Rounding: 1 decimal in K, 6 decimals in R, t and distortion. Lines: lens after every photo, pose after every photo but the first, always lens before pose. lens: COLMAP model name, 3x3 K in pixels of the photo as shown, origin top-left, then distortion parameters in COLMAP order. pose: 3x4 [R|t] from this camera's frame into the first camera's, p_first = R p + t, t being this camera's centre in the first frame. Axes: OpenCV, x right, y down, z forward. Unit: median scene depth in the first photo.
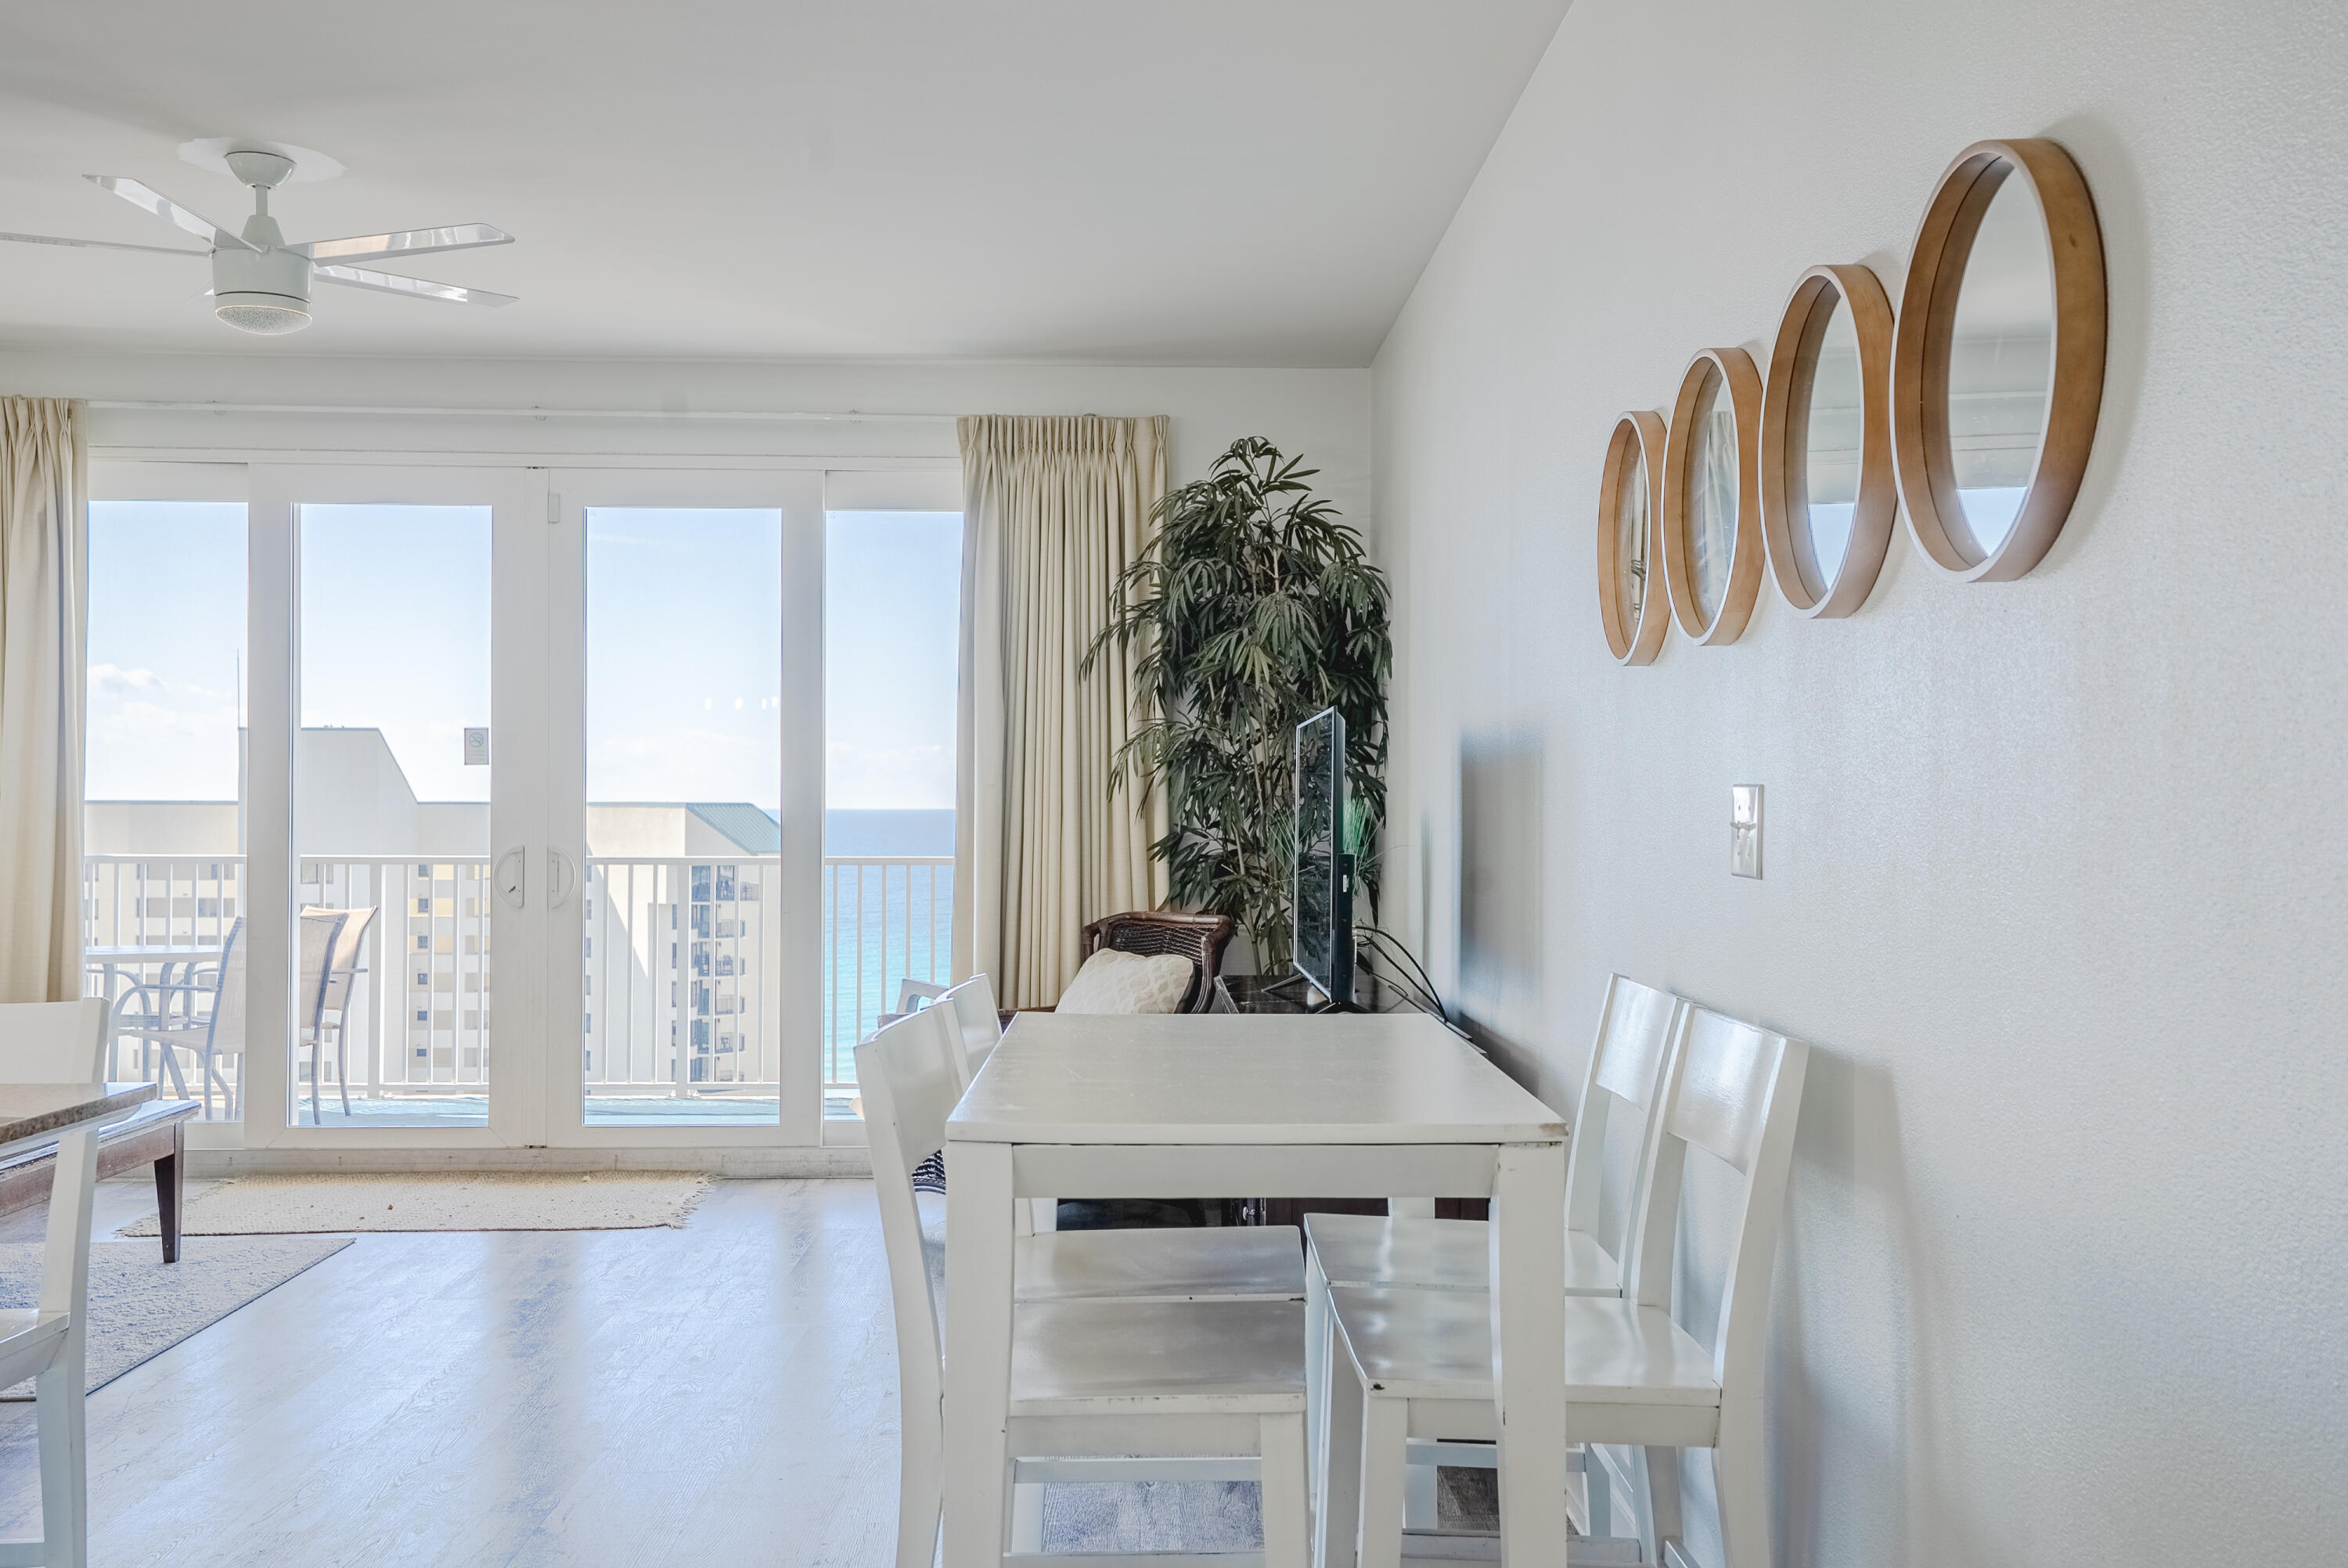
lens RADIAL K [[2218.5, 0, 1173.7], [0, 2218.5, 773.0], [0, 0, 1]] dist [0.091508, 0.000000]
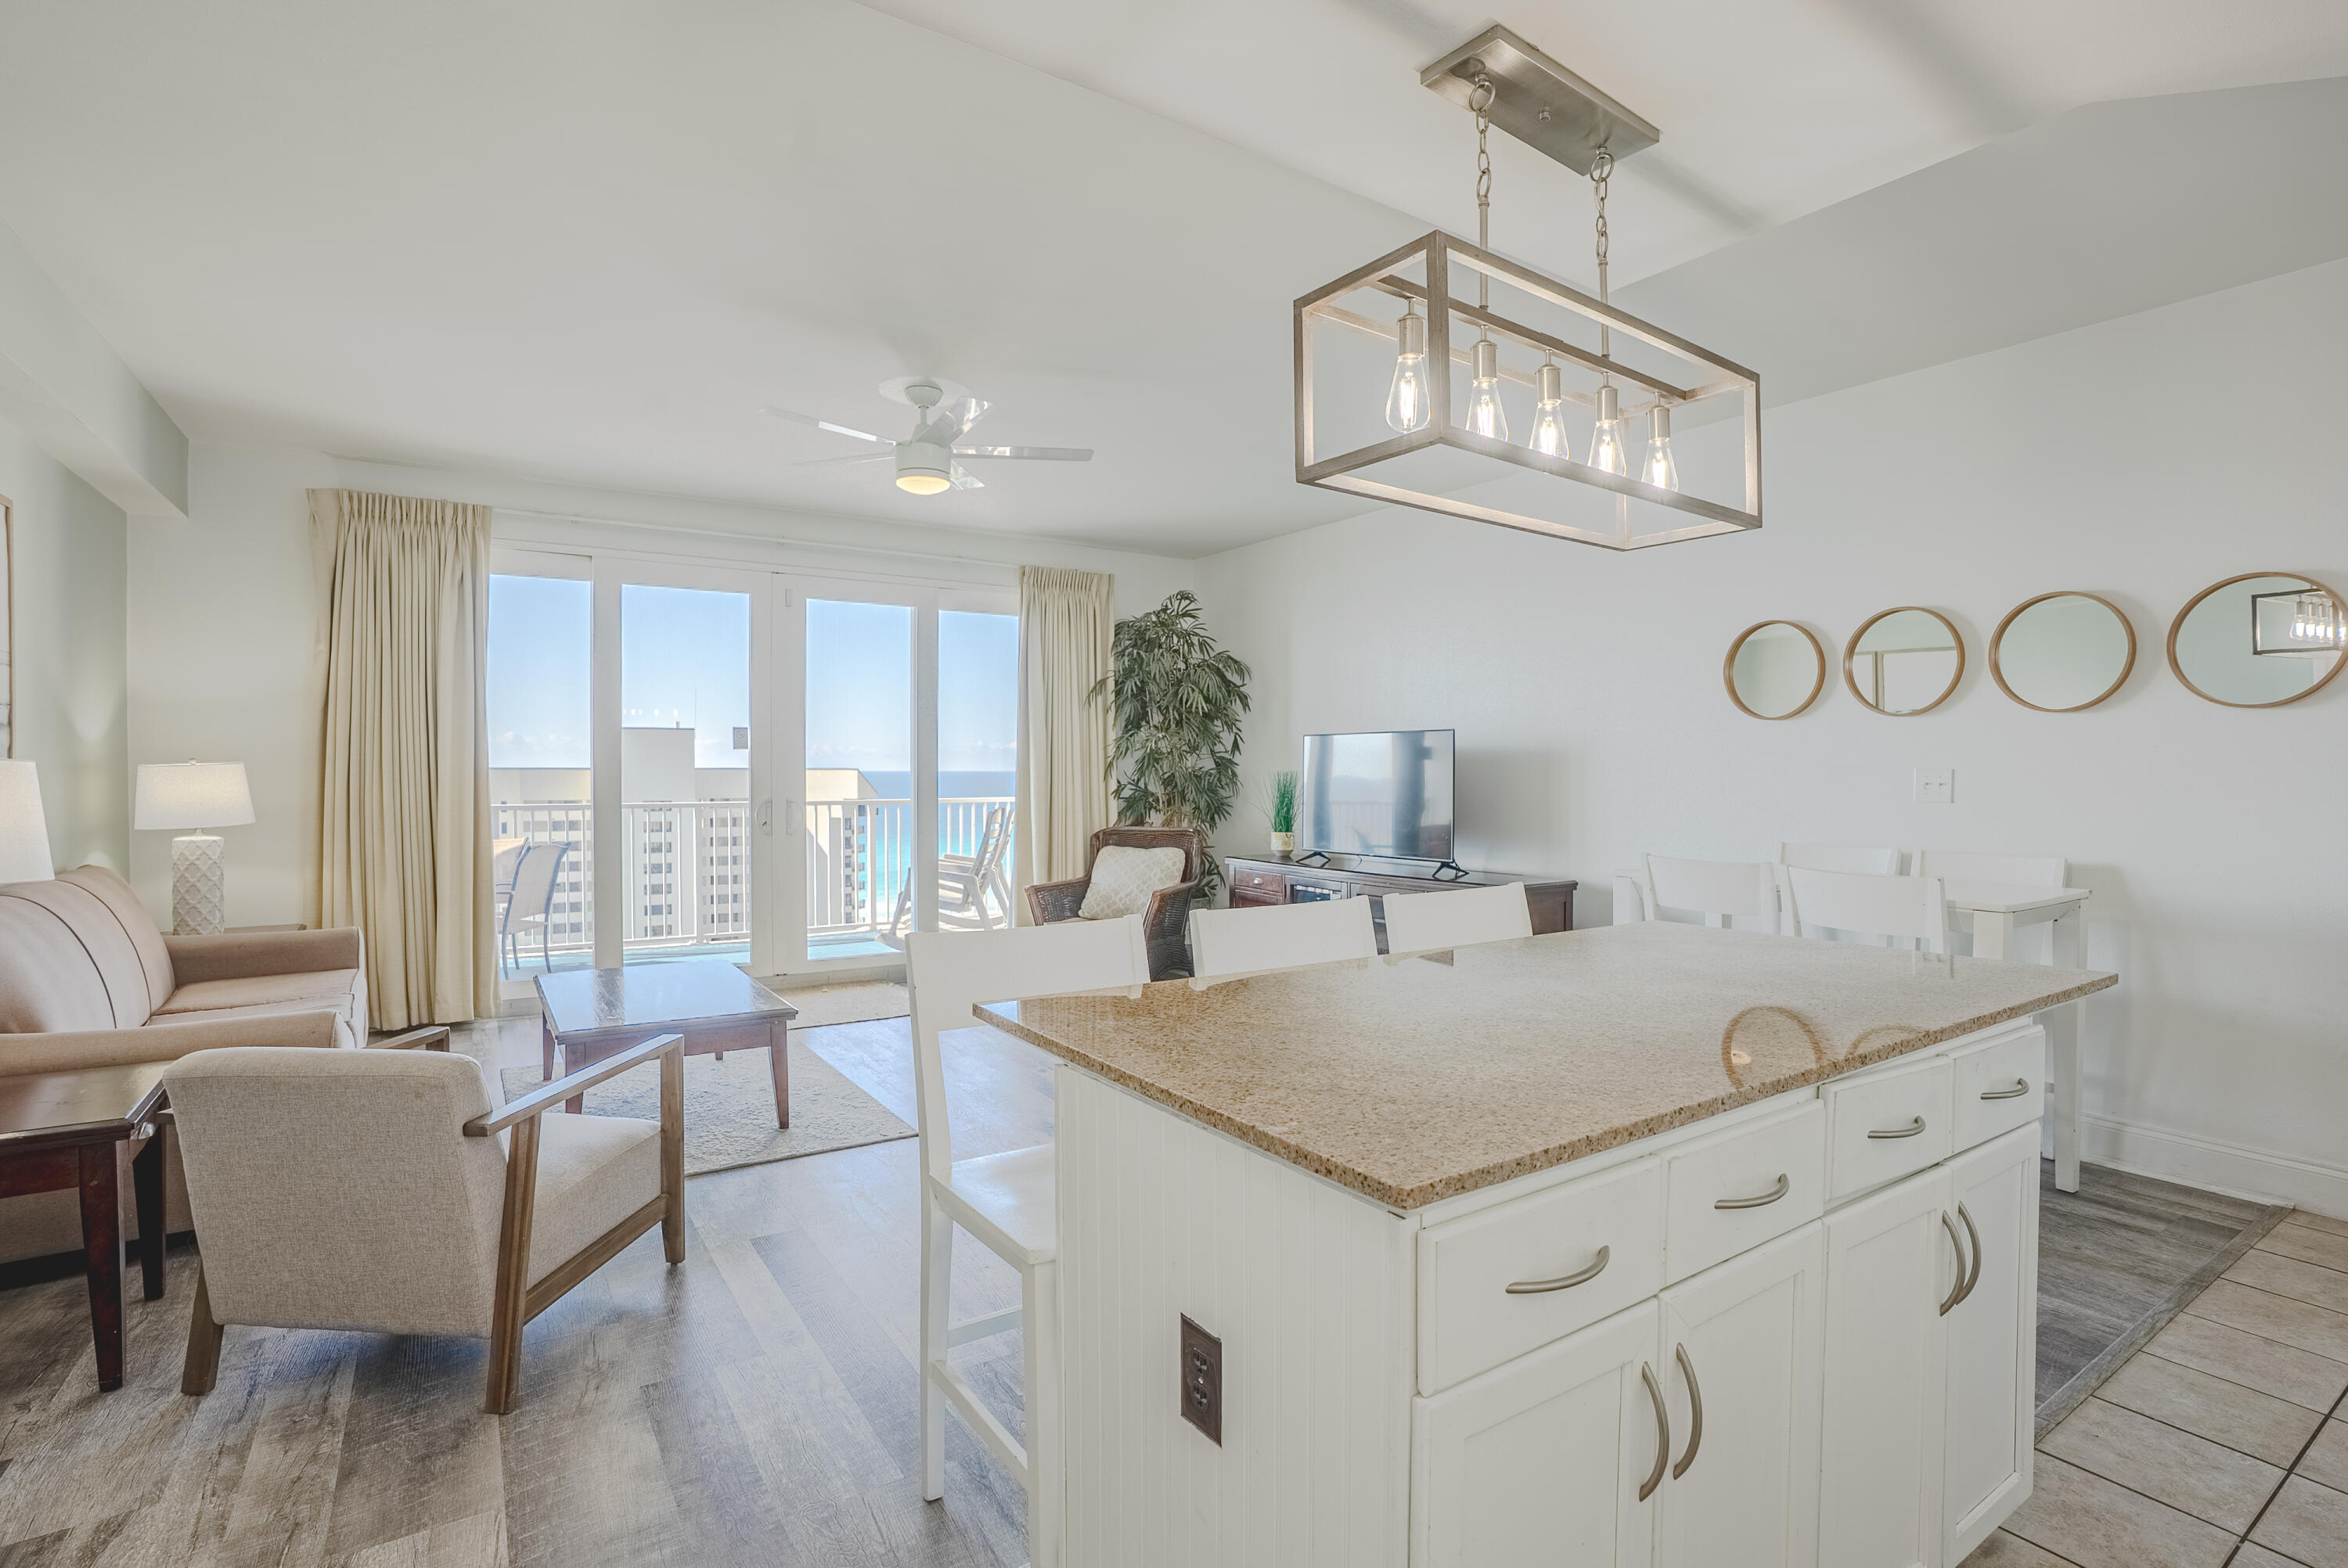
lens RADIAL K [[1099.4, 0, 1169.9], [0, 1099.4, 774.5], [0, 0, 1]] dist [-0.047132, 0.013234]
pose [[0.848020, -0.004271, 0.529947, -0.479638], [-0.006310, 0.999815, 0.018156, -0.001596], [-0.529927, -0.018740, 0.847836, 0.147697]]
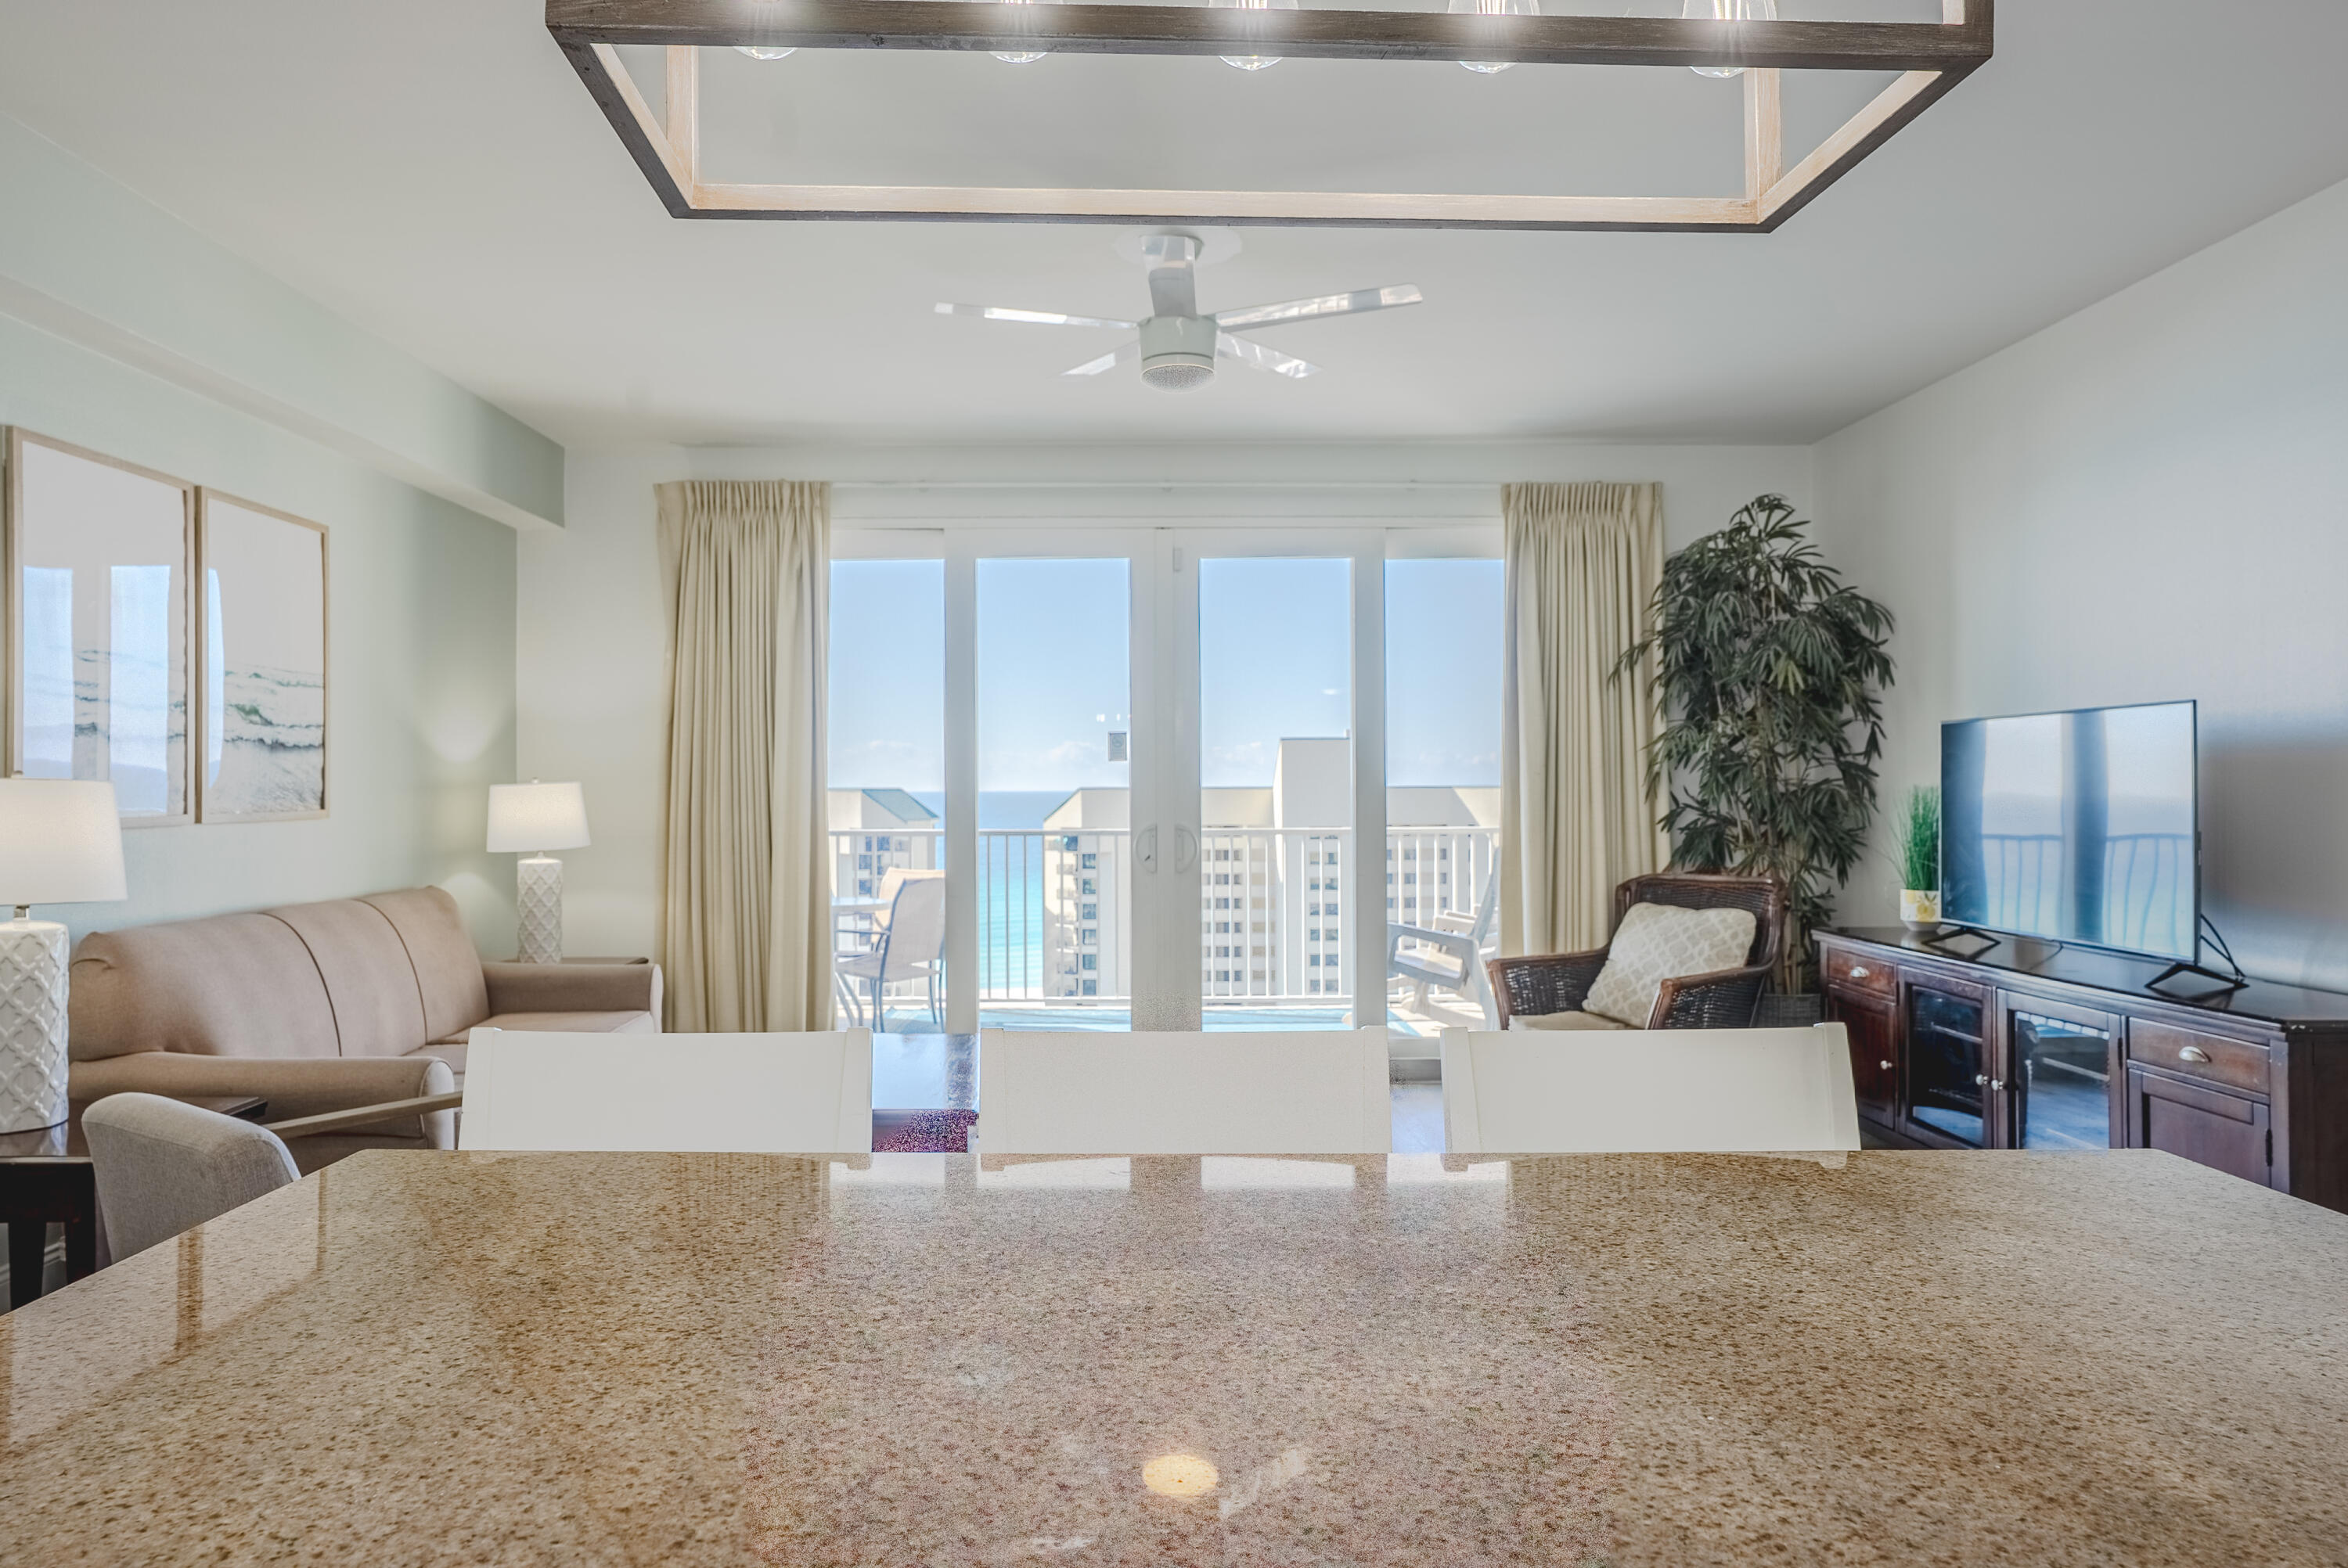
lens RADIAL K [[1446.4, 0, 1157.6], [0, 1446.4, 774.9], [0, 0, 1]] dist [-0.024648, 0.007626]
pose [[0.999946, -0.006693, -0.008003, -0.287780], [0.006732, 0.999965, 0.004882, 0.000660], [0.007970, -0.004936, 0.999956, 0.175088]]
